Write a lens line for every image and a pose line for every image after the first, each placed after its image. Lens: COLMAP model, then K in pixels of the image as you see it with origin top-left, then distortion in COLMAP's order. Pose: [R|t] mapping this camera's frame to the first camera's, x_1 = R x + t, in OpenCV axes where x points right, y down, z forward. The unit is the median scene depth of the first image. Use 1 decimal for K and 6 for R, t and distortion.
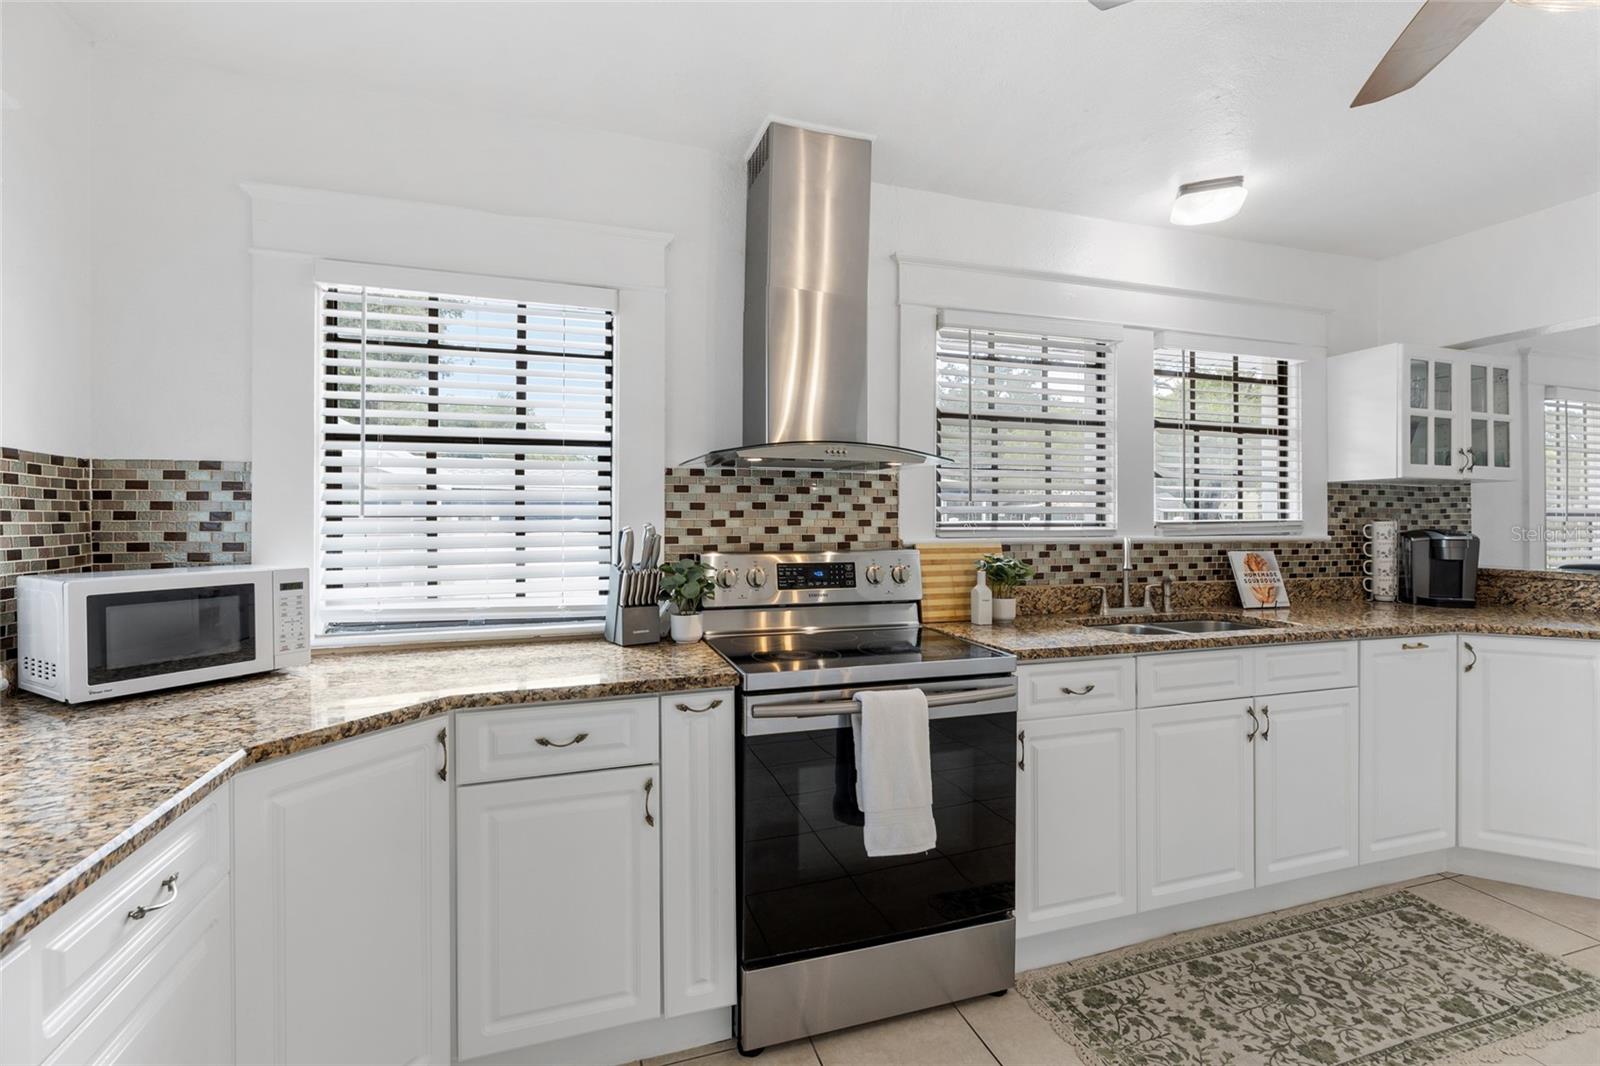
lens RADIAL K [[717.7, 0, 805.1], [0, 717.7, 526.5], [0, 0, 1]] dist [0.004866, 0.001040]
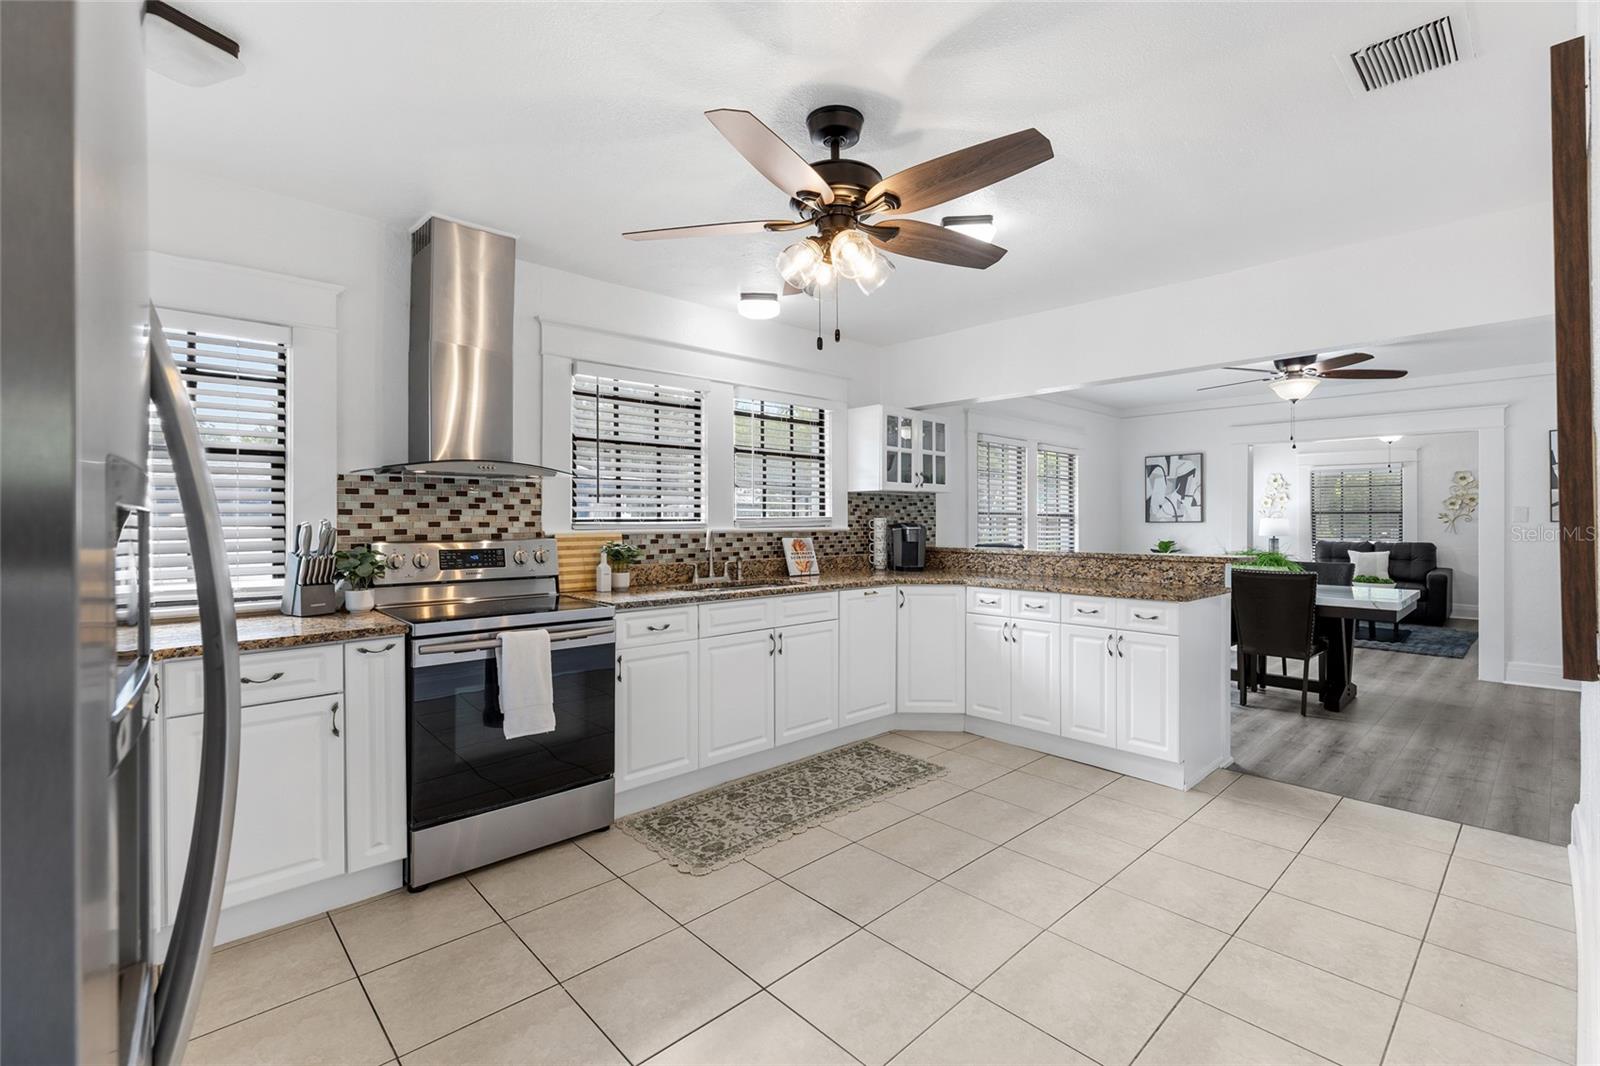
lens RADIAL K [[717.7, 0, 805.3], [0, 717.7, 523.9], [0, 0, 1]] dist [0.004866, 0.001040]
pose [[0.909486, -0.002176, 0.415728, 0.023002], [0.000399, 0.999990, 0.004362, -0.001197], [-0.415734, -0.003802, 0.909478, -0.453776]]
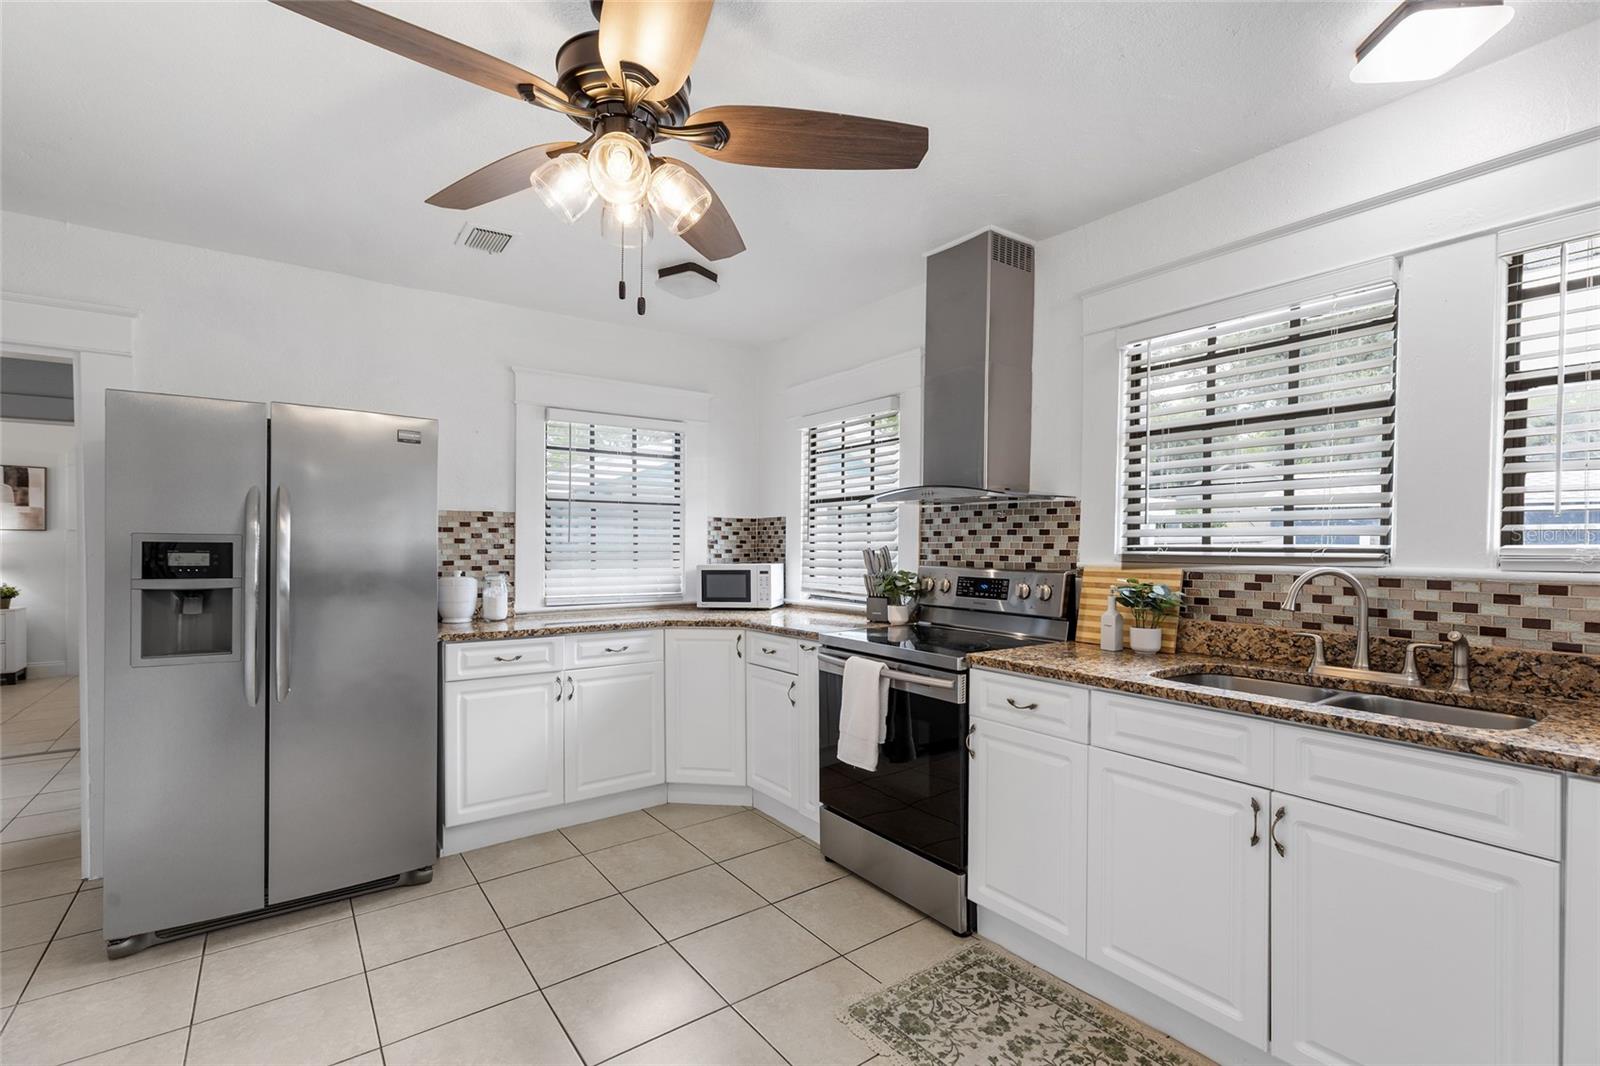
lens RADIAL K [[717.7, 0, 802.7], [0, 717.7, 561.3], [0, 0, 1]] dist [0.004866, 0.001040]
pose [[0.303597, 0.024939, -0.952474, 1.101780], [-0.007737, 0.999689, 0.023709, -0.005166], [0.952769, 0.000171, 0.303696, 0.317811]]
